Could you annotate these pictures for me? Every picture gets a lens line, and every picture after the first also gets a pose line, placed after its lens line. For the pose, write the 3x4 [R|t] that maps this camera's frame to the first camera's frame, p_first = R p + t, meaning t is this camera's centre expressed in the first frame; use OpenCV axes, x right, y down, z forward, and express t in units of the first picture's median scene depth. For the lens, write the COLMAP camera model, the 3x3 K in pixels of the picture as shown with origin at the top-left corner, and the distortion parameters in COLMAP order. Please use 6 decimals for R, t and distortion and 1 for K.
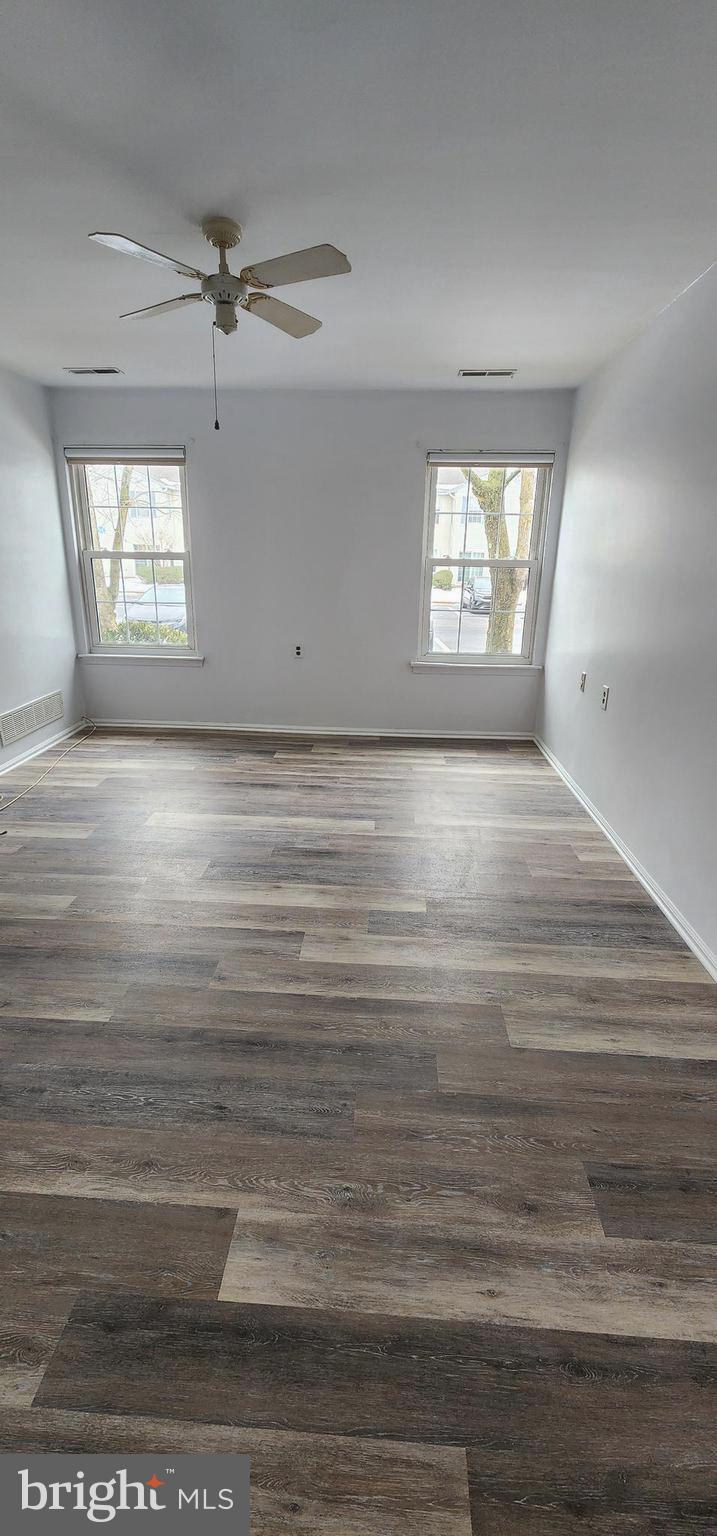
lens RADIAL K [[627.2, 0, 354.3], [0, 627.2, 763.5], [0, 0, 1]] dist [0.000416, -0.000206]
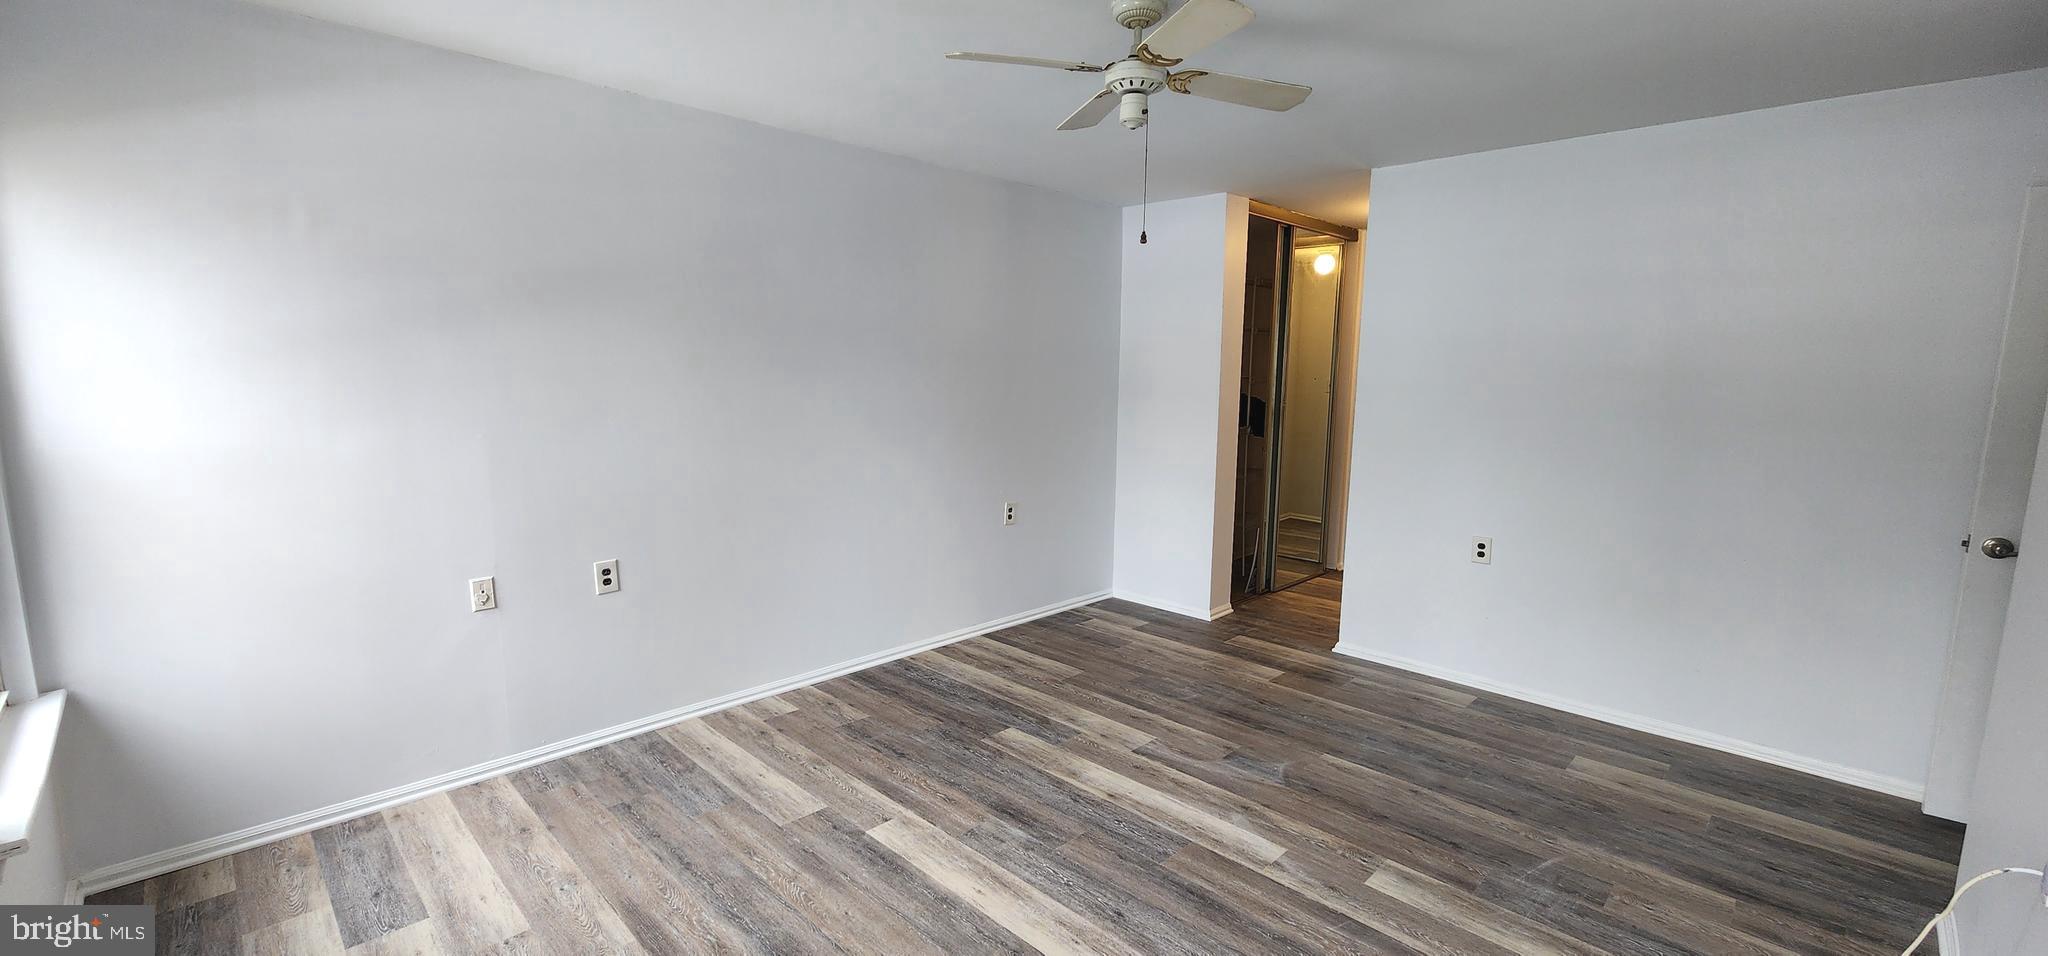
lens RADIAL K [[836.3, 0, 1015.2], [0, 836.3, 482.4], [0, 0, 1]] dist [0.000416, -0.000206]
pose [[-0.747996, -0.118724, 0.652999, -0.741613], [0.184152, 0.908116, 0.376050, -0.645254], [-0.637645, 0.401535, -0.657403, 1.761823]]
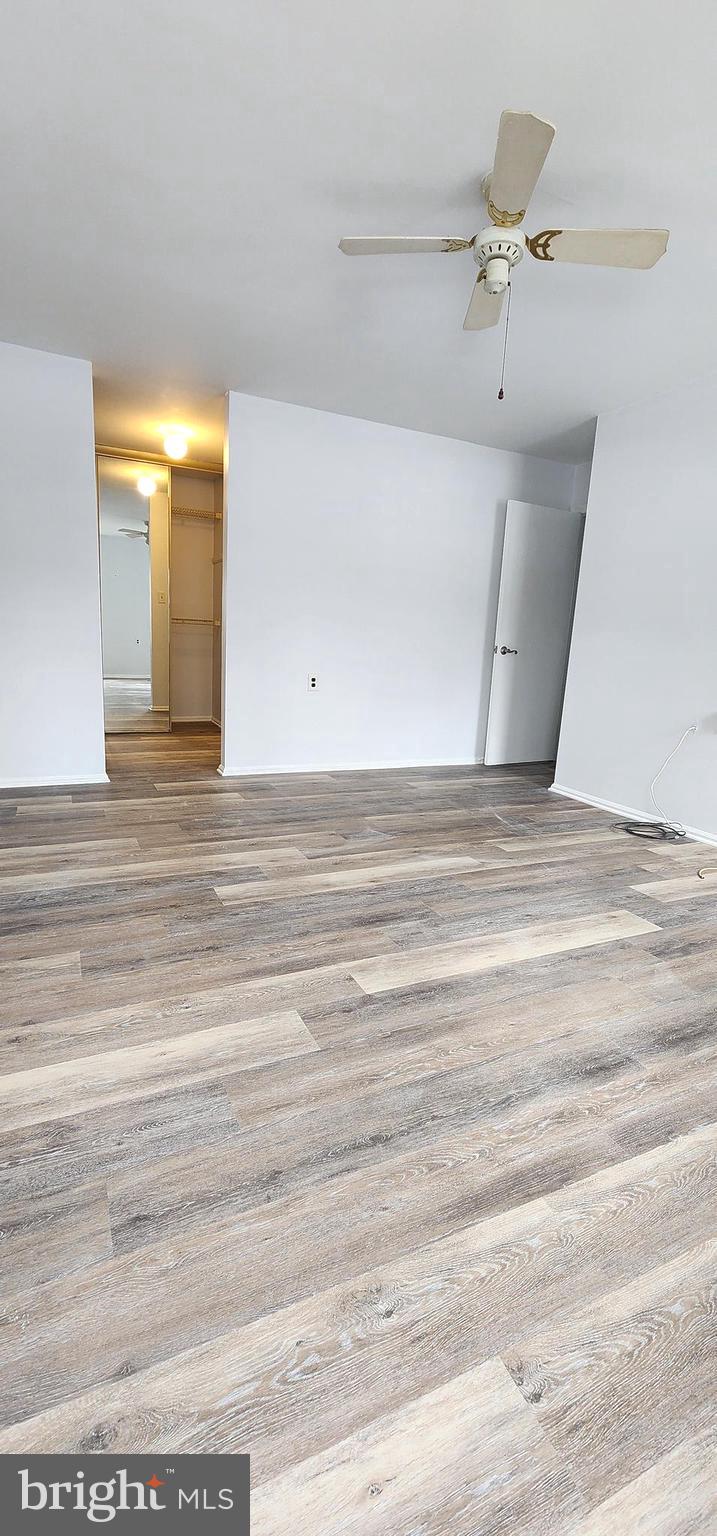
lens RADIAL K [[627.2, 0, 354.3], [0, 627.2, 763.5], [0, 0, 1]] dist [0.000416, -0.000206]
pose [[-0.875685, 0.034134, -0.481676, 0.393660], [-0.214021, 0.866738, 0.450511, -0.422380], [0.432864, 0.497594, -0.751684, 1.762288]]
